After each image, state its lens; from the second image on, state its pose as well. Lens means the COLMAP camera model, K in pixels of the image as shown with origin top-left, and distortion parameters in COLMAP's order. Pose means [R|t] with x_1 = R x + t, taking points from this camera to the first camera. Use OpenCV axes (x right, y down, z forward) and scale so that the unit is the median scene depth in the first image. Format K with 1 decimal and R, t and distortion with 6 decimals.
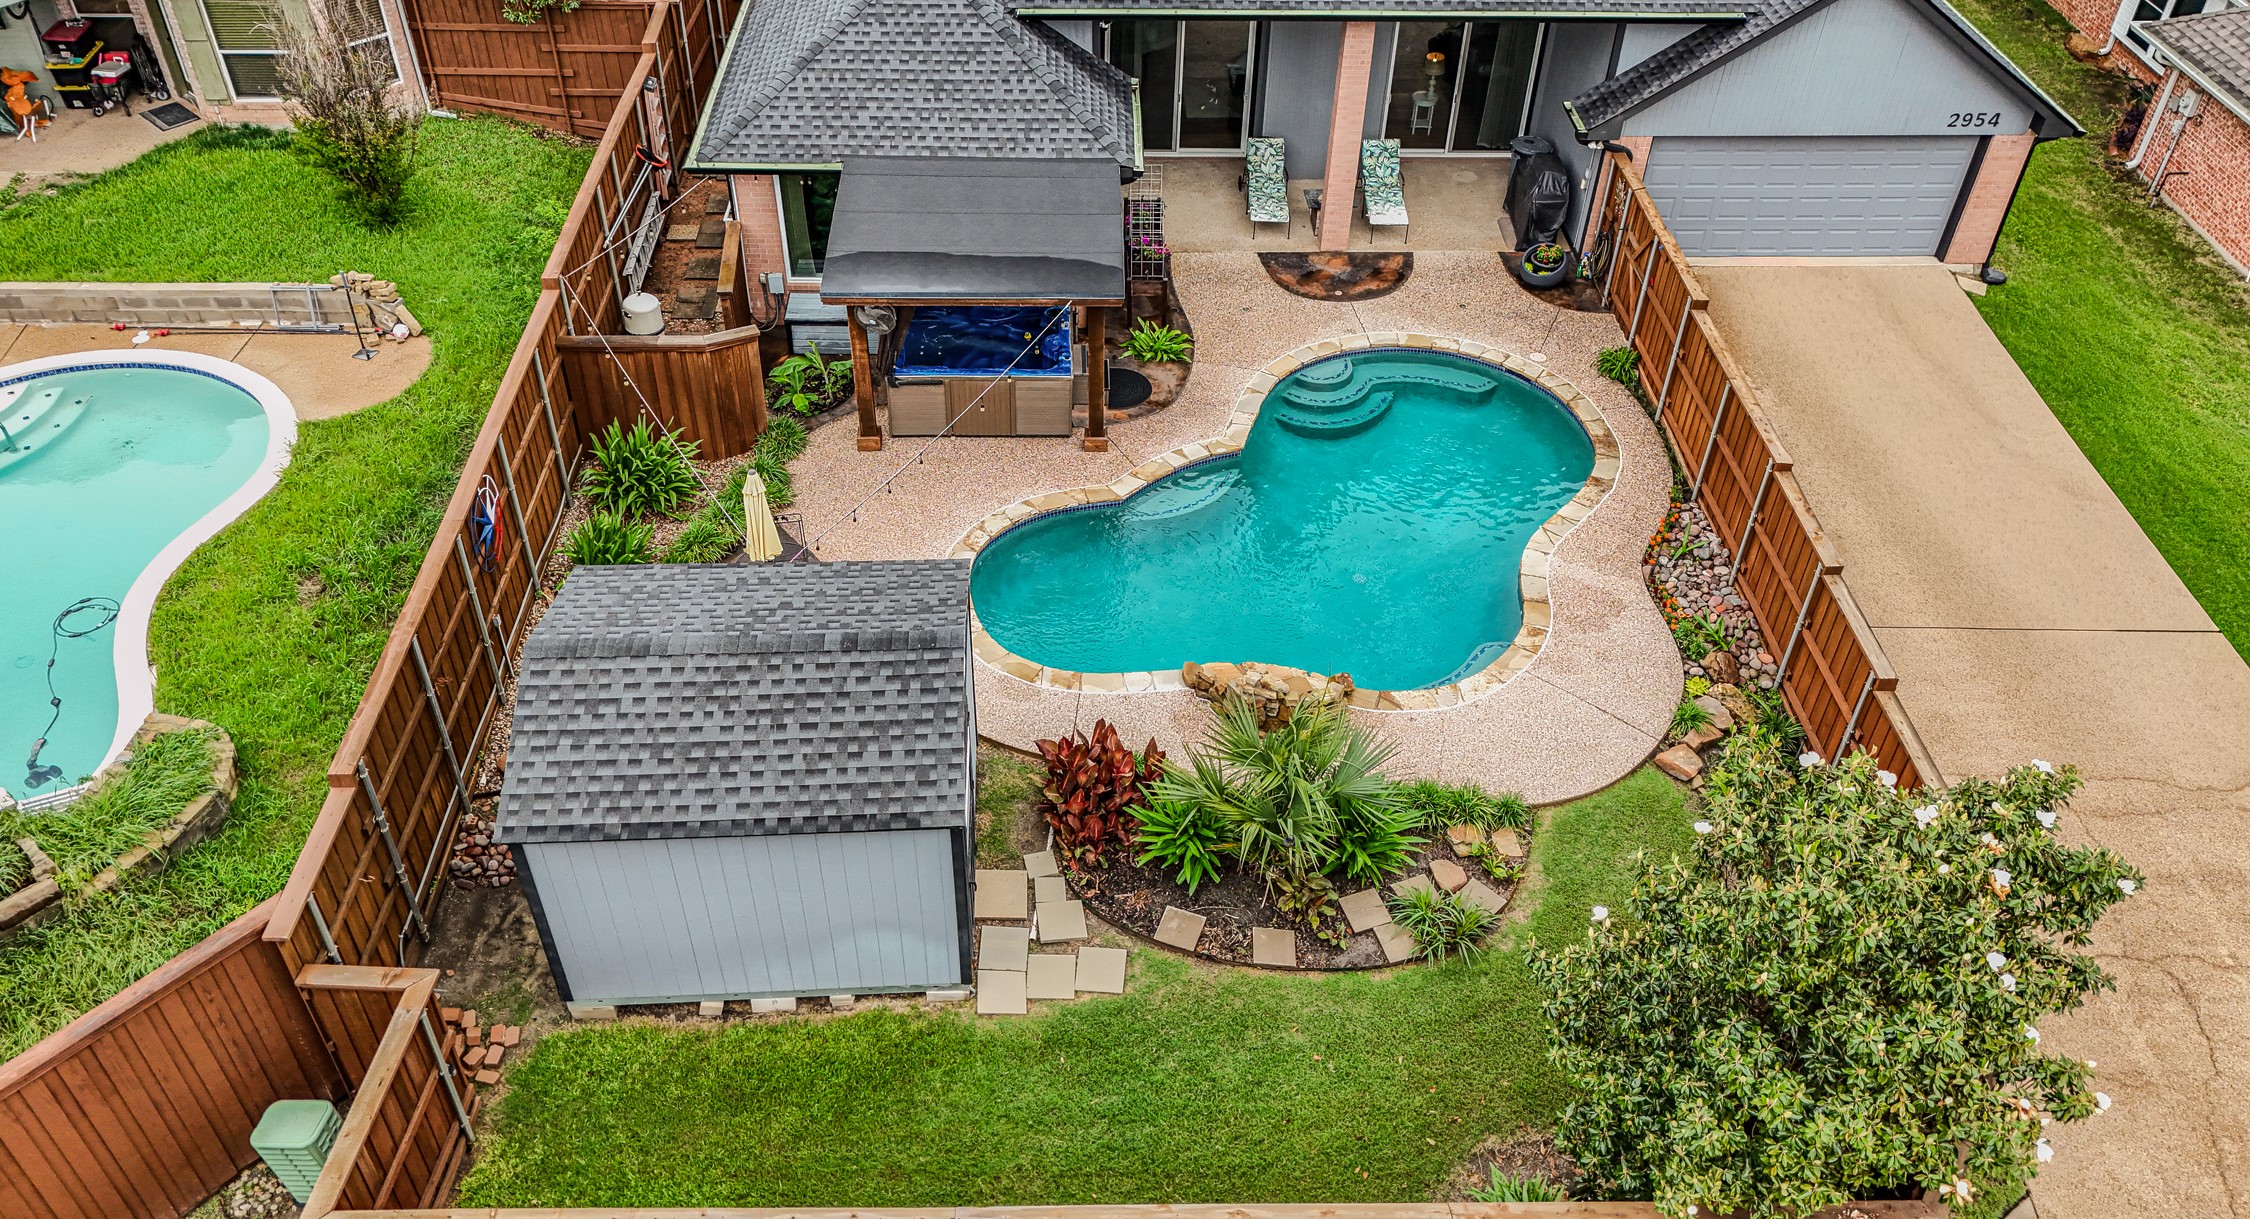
lens RADIAL K [[1704.8, 0, 1149.2], [0, 1704.8, 633.1], [0, 0, 1]] dist [0.095354, -0.096419]
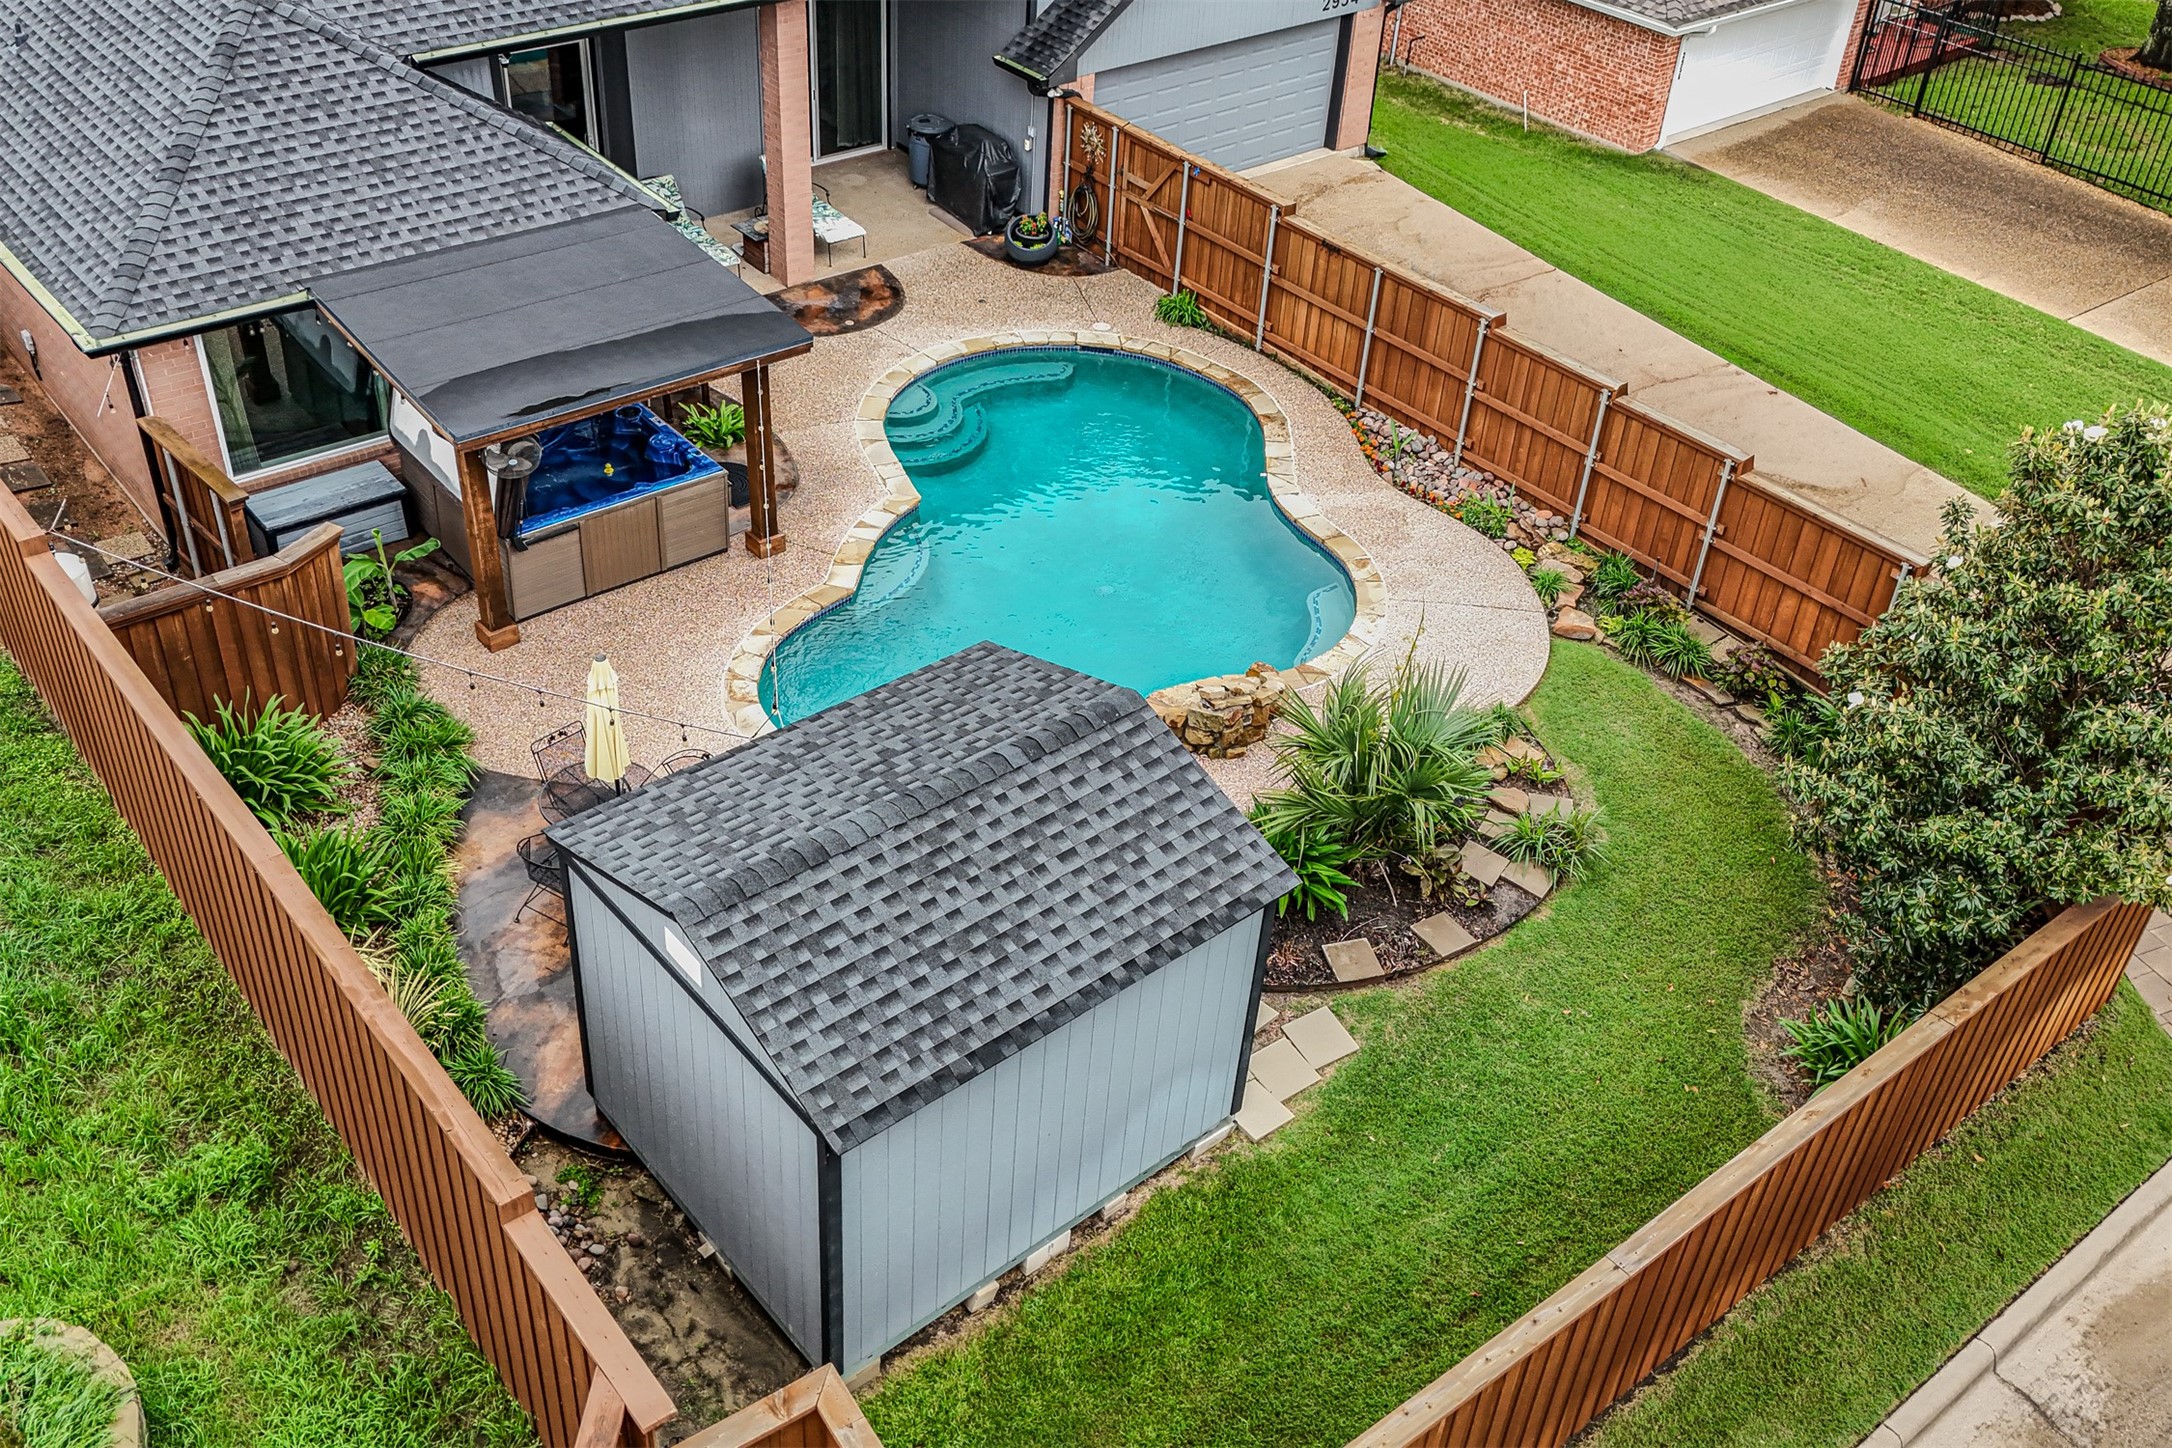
lens RADIAL K [[2007.2, 0, 1086.0], [0, 2007.2, 724.0], [0, 0, 1]] dist [0.119620, -0.175500]
pose [[0.791426, -0.348551, 0.502152, -0.416736], [0.373218, 0.926134, 0.054627, -0.031201], [-0.484101, 0.144179, 0.863052, 0.135165]]
